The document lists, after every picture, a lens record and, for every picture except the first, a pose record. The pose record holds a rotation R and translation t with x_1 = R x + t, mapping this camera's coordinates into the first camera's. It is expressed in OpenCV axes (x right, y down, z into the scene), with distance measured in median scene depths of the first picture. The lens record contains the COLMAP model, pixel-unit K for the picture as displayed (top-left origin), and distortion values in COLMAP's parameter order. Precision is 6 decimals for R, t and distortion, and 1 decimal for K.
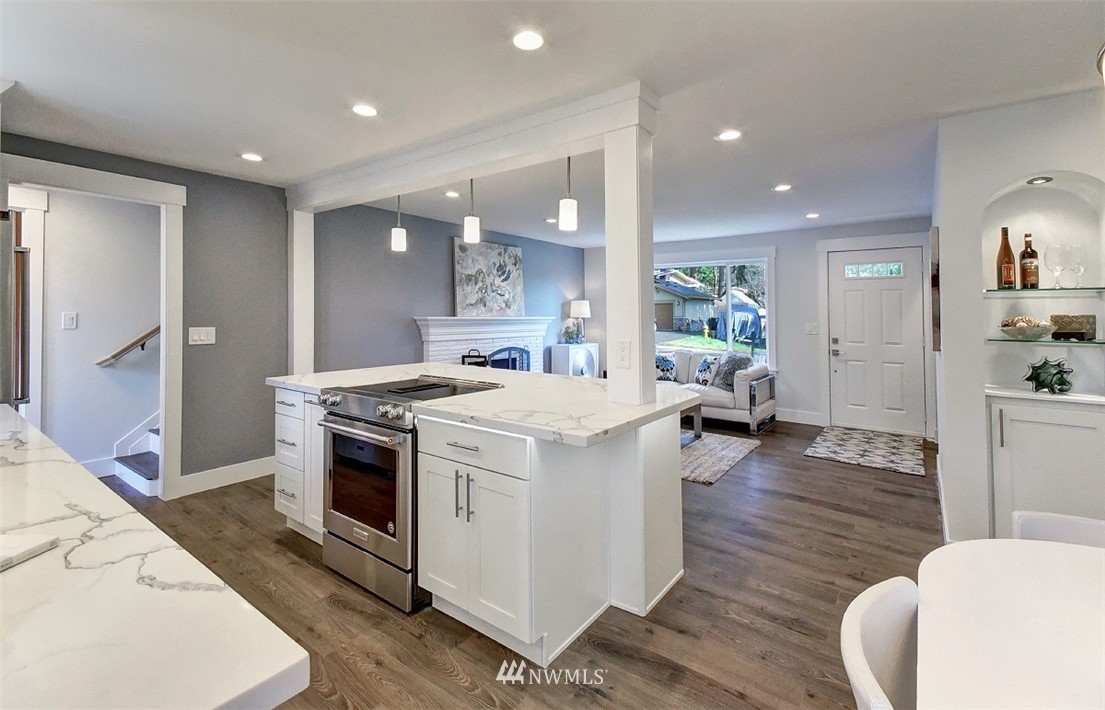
lens RADIAL K [[492.3, 0, 562.3], [0, 492.3, 311.5], [0, 0, 1]] dist [0.017999, 0.000371]
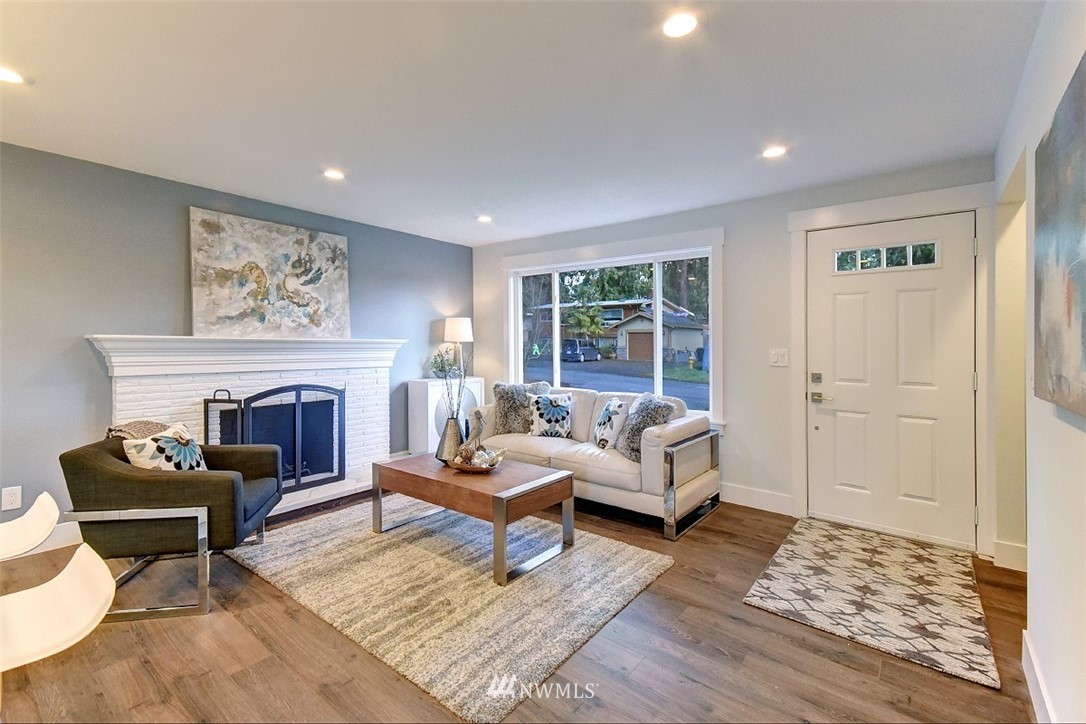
lens RADIAL K [[485.8, 0, 541.6], [0, 485.8, 351.2], [0, 0, 1]] dist [0.025309, -0.008038]
pose [[0.999381, 0.003019, -0.035040, 0.232317], [-0.002356, 0.999818, 0.018931, 0.015849], [0.035091, -0.018837, 0.999207, 0.384634]]
